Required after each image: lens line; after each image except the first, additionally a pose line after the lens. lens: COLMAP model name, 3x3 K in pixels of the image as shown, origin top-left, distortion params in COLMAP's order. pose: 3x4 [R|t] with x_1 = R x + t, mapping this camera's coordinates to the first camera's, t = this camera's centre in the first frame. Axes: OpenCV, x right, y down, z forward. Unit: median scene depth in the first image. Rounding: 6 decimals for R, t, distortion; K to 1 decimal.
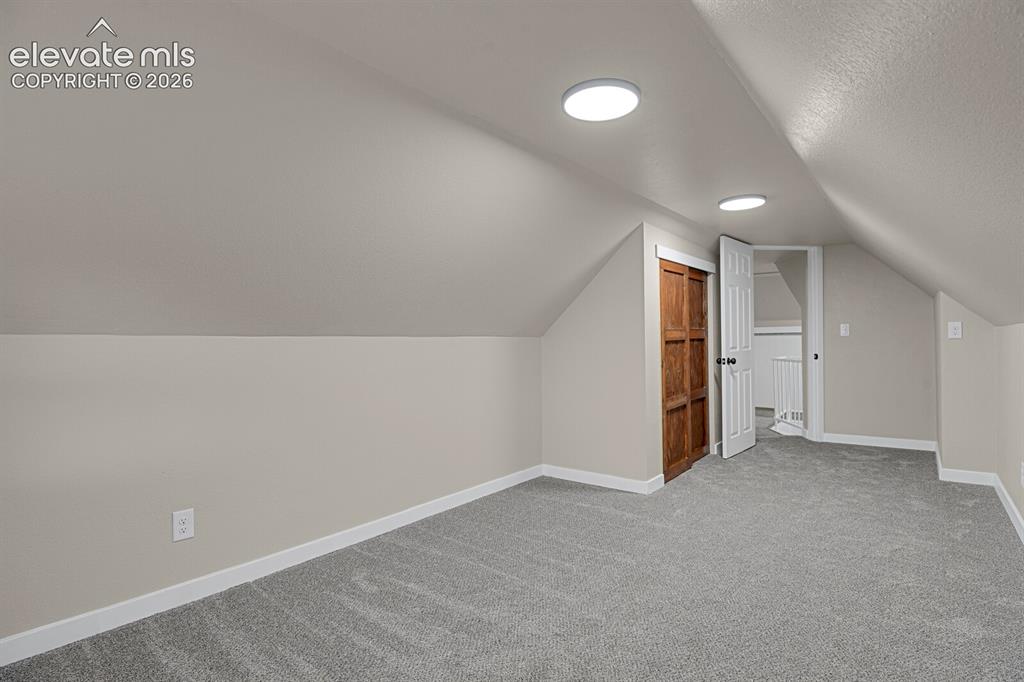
lens RADIAL K [[498.4, 0, 518.2], [0, 498.4, 341.2], [0, 0, 1]] dist [-0.020772, -0.007590]
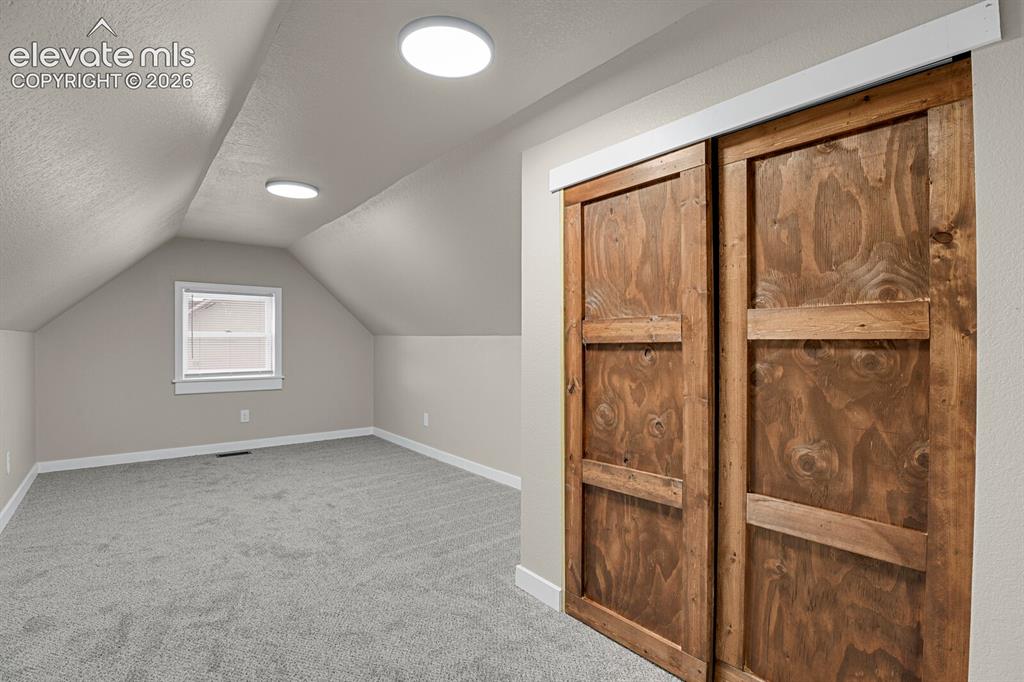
lens RADIAL K [[489.4, 0, 512.0], [0, 489.4, 341.0], [0, 0, 1]] dist [0.001321, 0.000110]
pose [[-0.211452, 0.012916, -0.977303, 1.147669], [-0.002115, 0.999904, 0.013672, -0.014481], [0.977386, 0.004958, -0.211405, 1.494672]]
